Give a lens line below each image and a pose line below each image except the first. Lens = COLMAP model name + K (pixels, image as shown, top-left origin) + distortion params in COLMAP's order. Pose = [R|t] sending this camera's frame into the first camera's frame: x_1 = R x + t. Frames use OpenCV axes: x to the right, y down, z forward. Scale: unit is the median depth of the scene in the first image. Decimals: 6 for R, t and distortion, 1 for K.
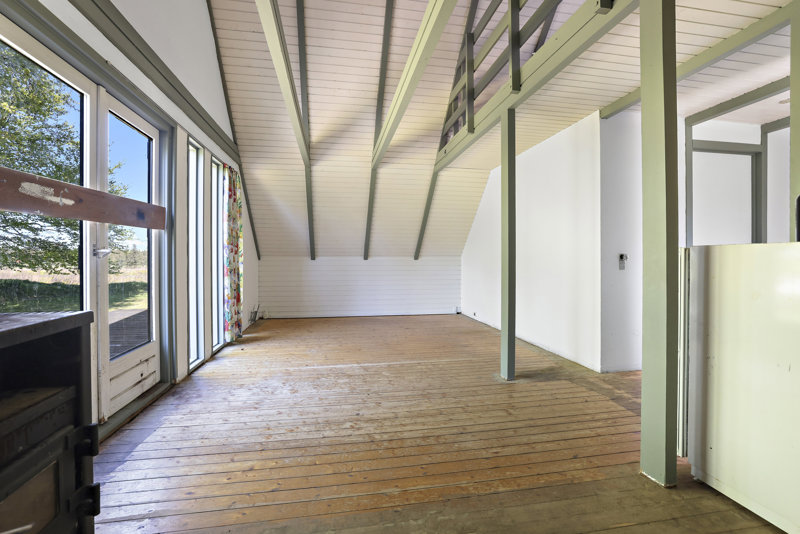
lens RADIAL K [[348.7, 0, 395.7], [0, 348.7, 260.3], [0, 0, 1]] dist [-0.030989, 0.001783]
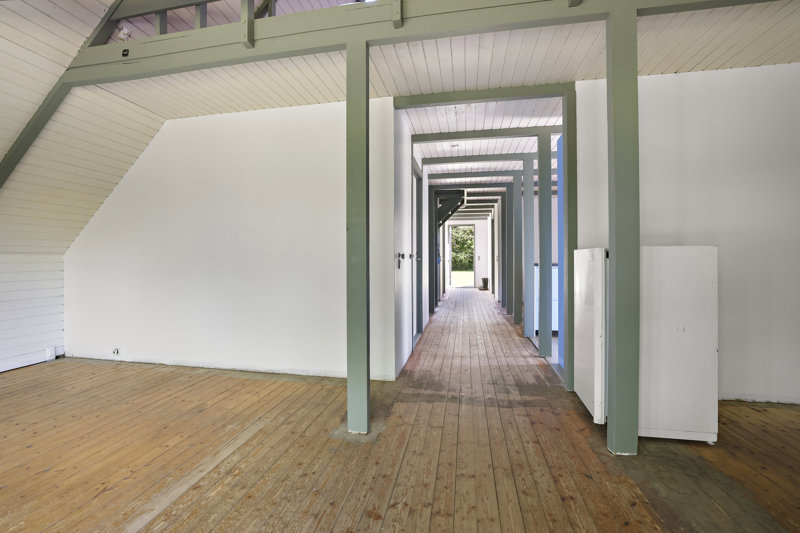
lens RADIAL K [[348.7, 0, 395.6], [0, 348.7, 262.9], [0, 0, 1]] dist [-0.030989, 0.001783]
pose [[0.355277, -0.007247, 0.934733, -0.612928], [0.004120, 0.999972, 0.006187, 0.002542], [-0.934752, 0.001653, 0.355297, 1.433864]]
